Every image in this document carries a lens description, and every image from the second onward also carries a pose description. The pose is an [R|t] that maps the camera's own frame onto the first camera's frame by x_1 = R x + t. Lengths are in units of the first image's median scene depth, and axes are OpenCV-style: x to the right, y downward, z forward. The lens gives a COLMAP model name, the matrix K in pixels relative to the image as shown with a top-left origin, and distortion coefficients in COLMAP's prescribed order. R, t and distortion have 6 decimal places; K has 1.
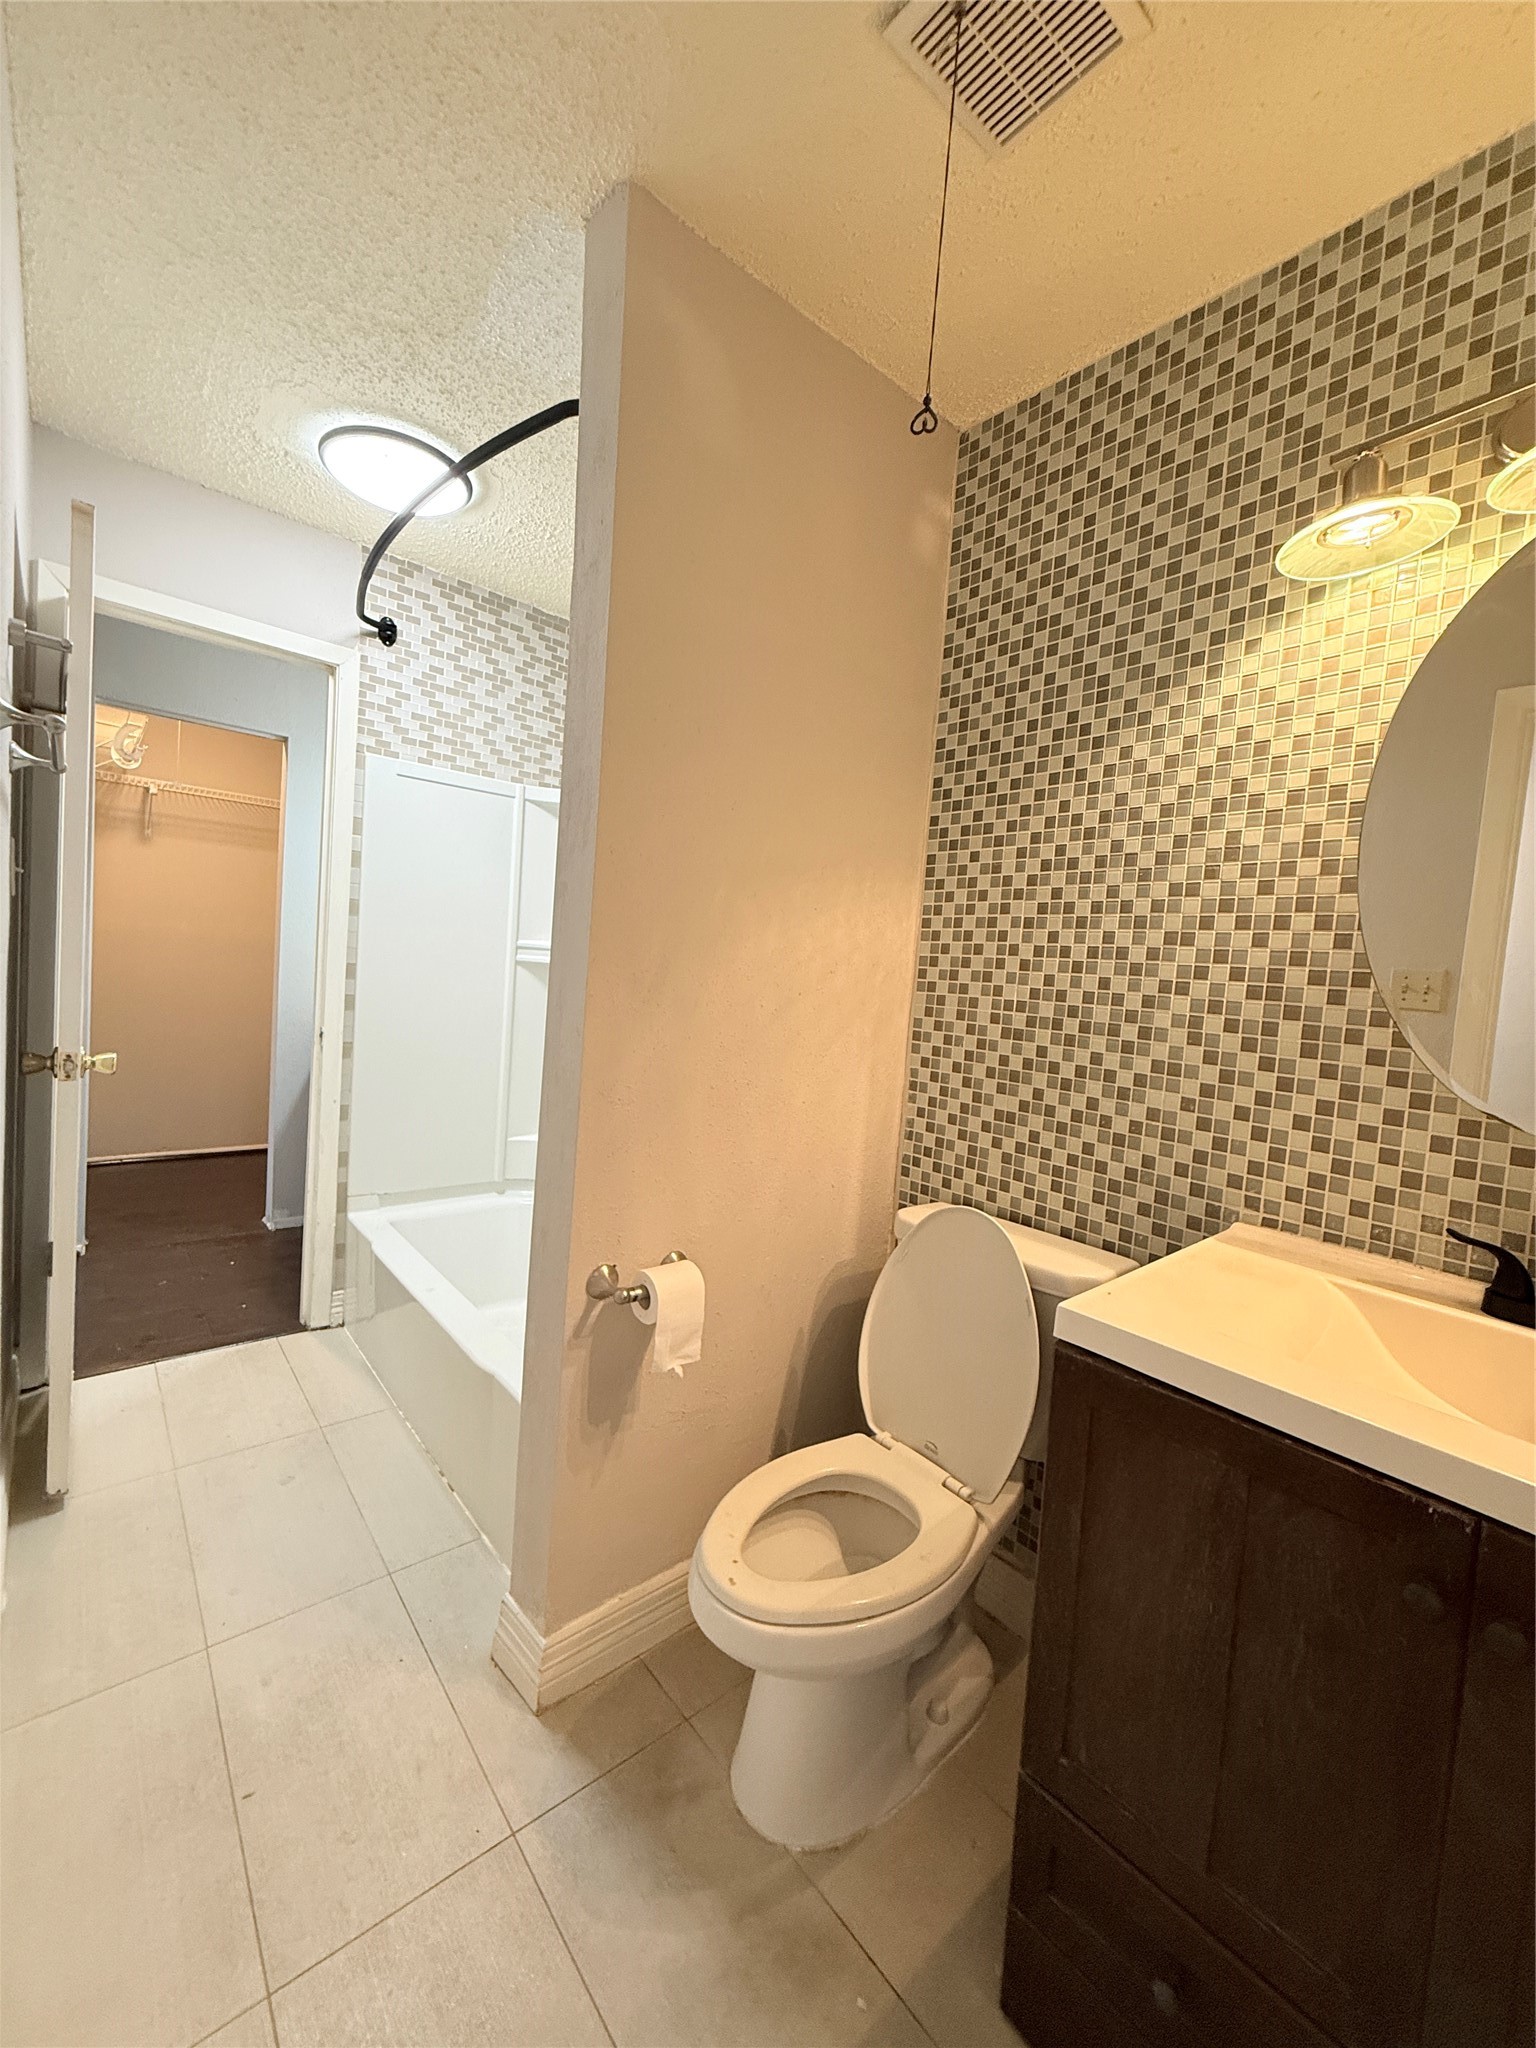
lens RADIAL K [[813.9, 0, 771.4], [0, 813.9, 1018.9], [0, 0, 1]] dist [-0.001476, 0.000537]
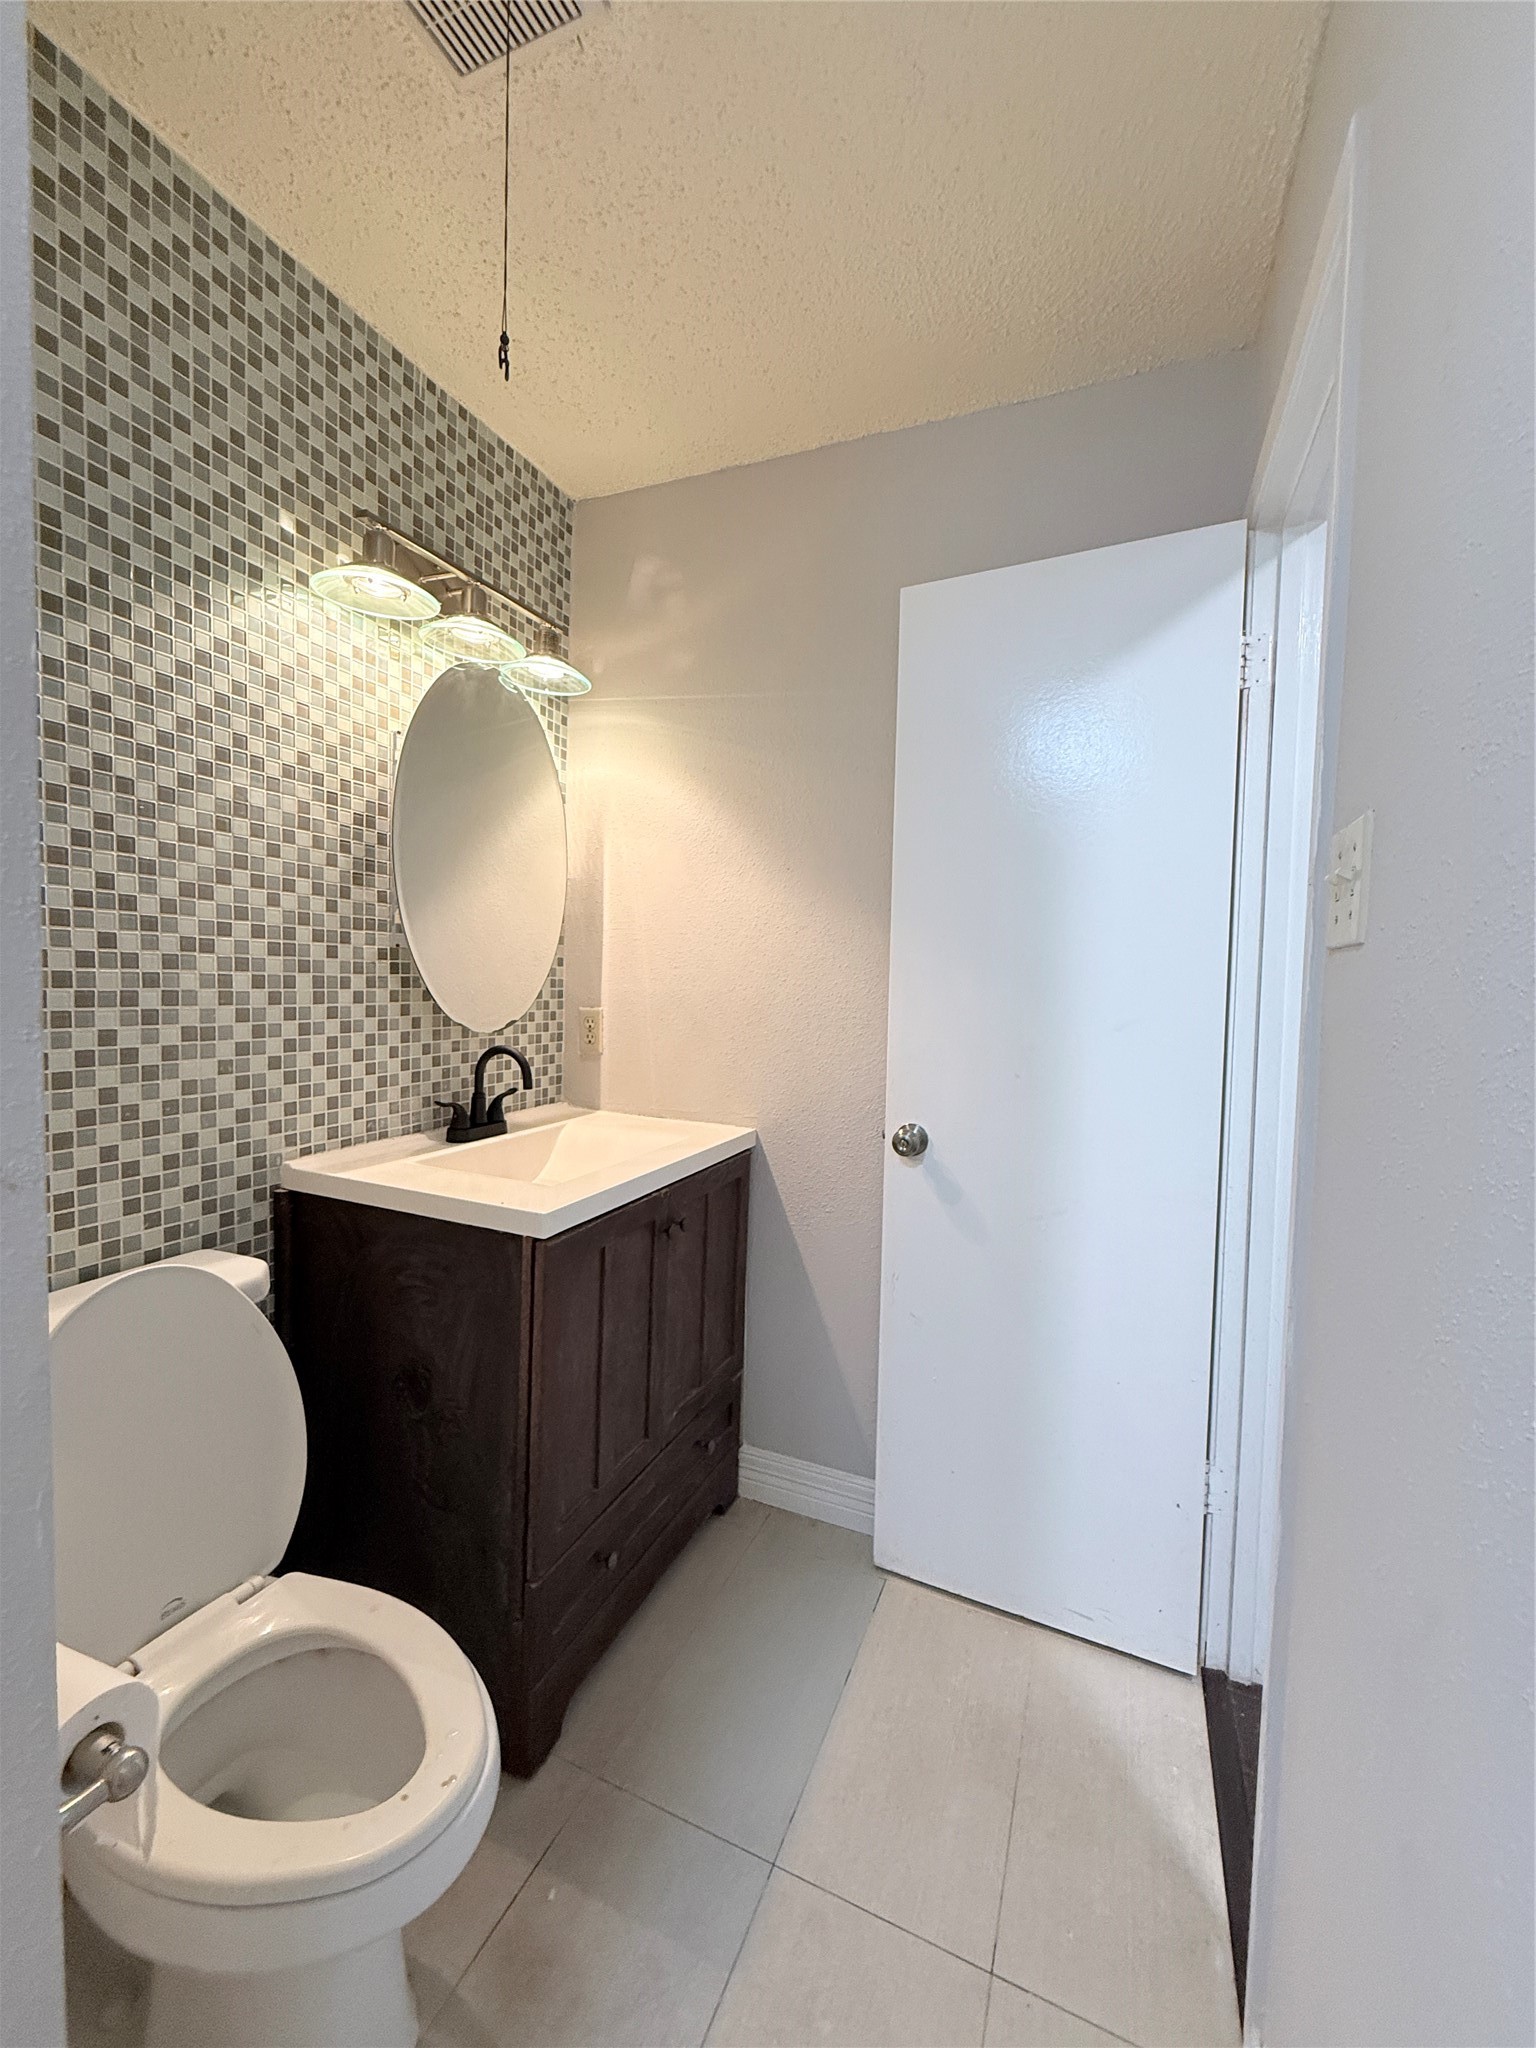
lens RADIAL K [[813.9, 0, 768.8], [0, 813.9, 1023.1], [0, 0, 1]] dist [-0.001476, 0.000537]
pose [[-0.438251, -0.129433, 0.889485, -0.610853], [-0.009302, 0.990178, 0.139502, -0.085210], [-0.898804, 0.052862, -0.435151, 0.827544]]
